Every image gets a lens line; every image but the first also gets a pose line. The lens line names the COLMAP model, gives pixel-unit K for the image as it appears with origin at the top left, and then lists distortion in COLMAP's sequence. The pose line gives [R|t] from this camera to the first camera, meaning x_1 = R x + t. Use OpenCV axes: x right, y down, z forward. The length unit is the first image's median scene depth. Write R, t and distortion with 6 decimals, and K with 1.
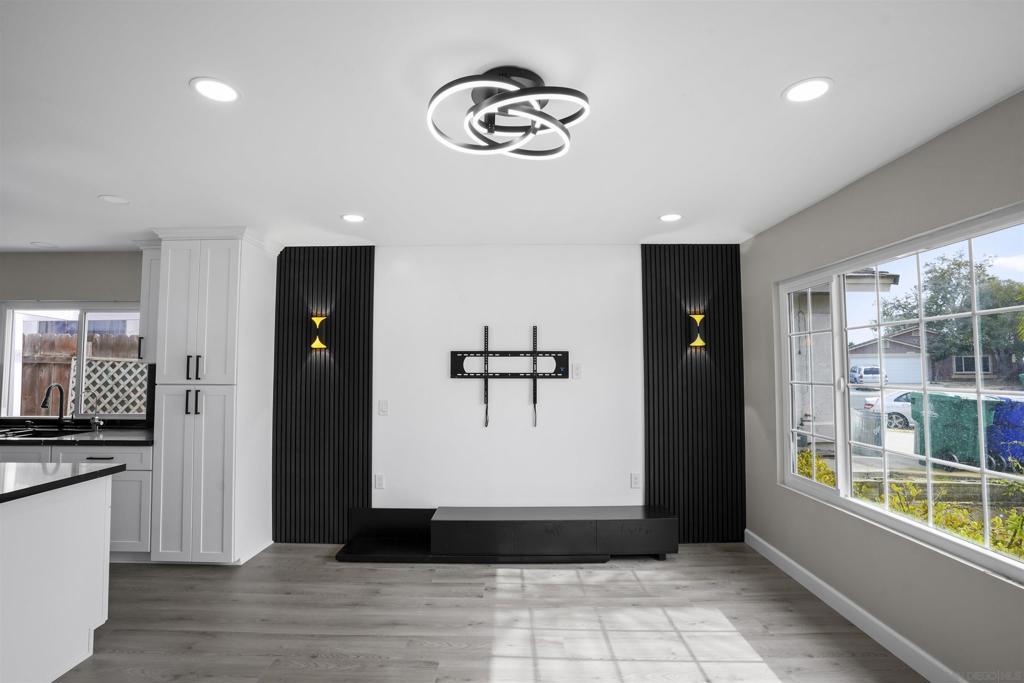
lens RADIAL K [[504.1, 0, 512.0], [0, 504.1, 341.5], [0, 0, 1]] dist [-0.083578, 0.035328]
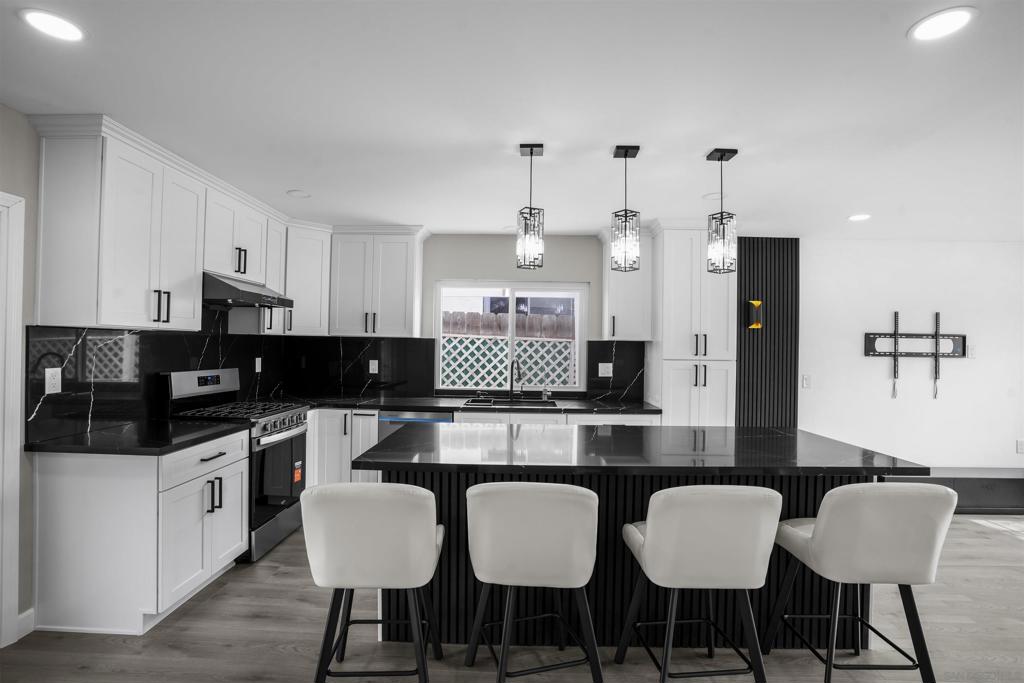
lens RADIAL K [[504.1, 0, 512.0], [0, 504.1, 341.5], [0, 0, 1]] dist [-0.083578, 0.035328]
pose [[0.999731, 0.014754, -0.017910, -0.916617], [-0.013996, 0.999031, 0.041722, 0.003868], [0.018509, -0.041460, 0.998969, -0.127112]]
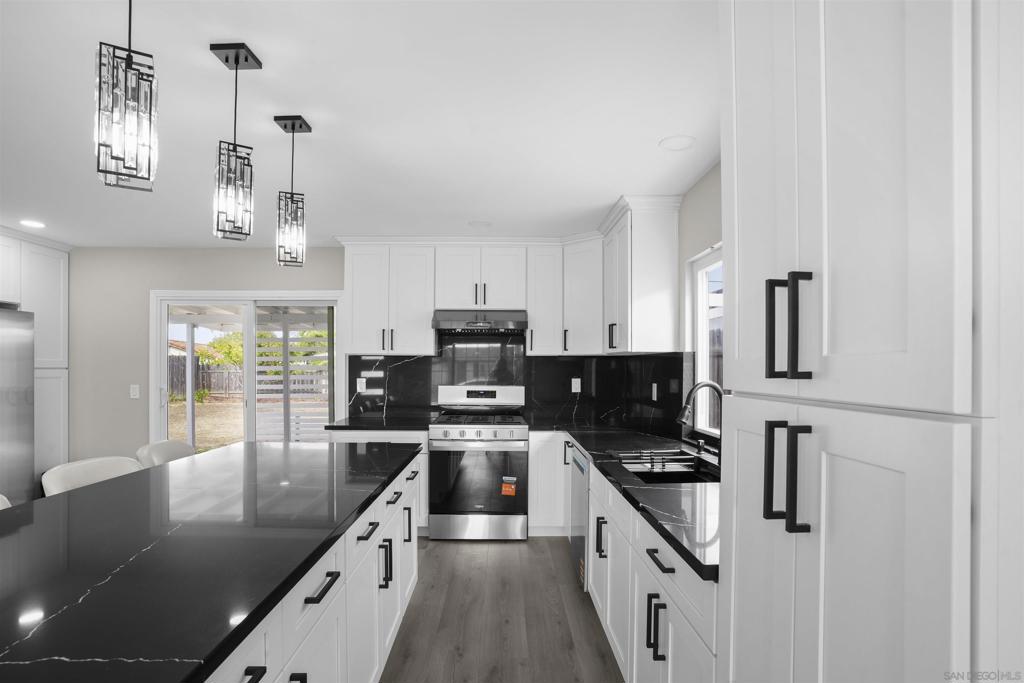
lens RADIAL K [[513.5, 0, 513.0], [0, 513.5, 367.6], [0, 0, 1]] dist [-0.083921, 0.038365]
pose [[0.029725, 0.002004, -0.999556, -0.356343], [0.048515, 0.998817, 0.003445, 0.056454], [0.998380, -0.048596, 0.029593, 0.741519]]
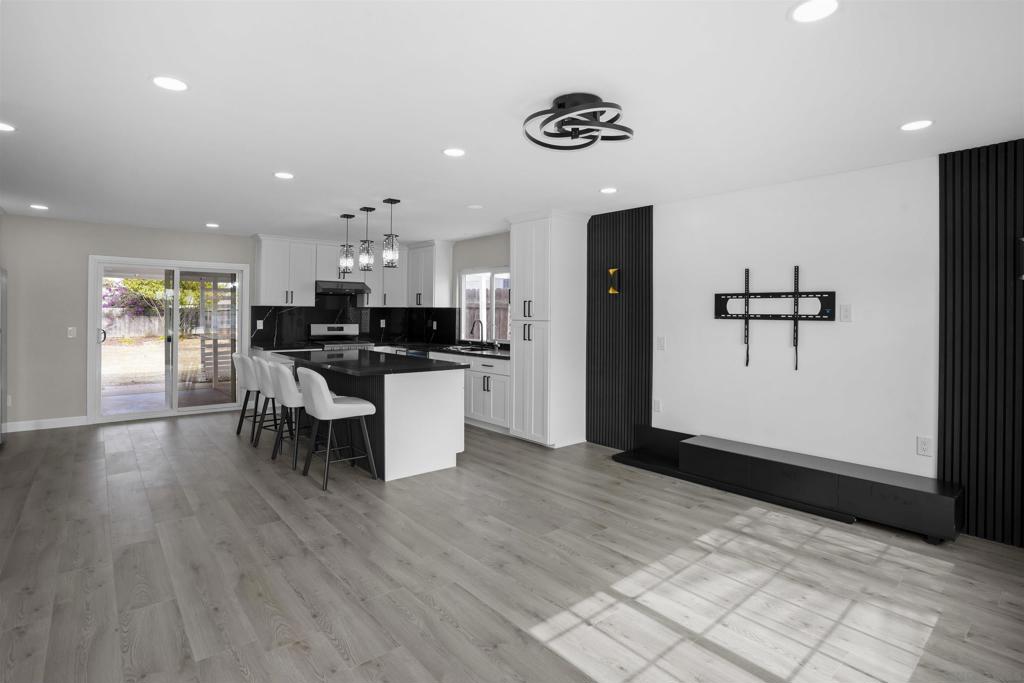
lens RADIAL K [[512.4, 0, 511.9], [0, 512.4, 314.7], [0, 0, 1]] dist [-0.035436, 0.000746]
pose [[0.654238, 0.008196, -0.756244, 0.422598], [0.031184, 0.998799, 0.037802, 0.009082], [0.755645, -0.048315, 0.653196, -0.041671]]
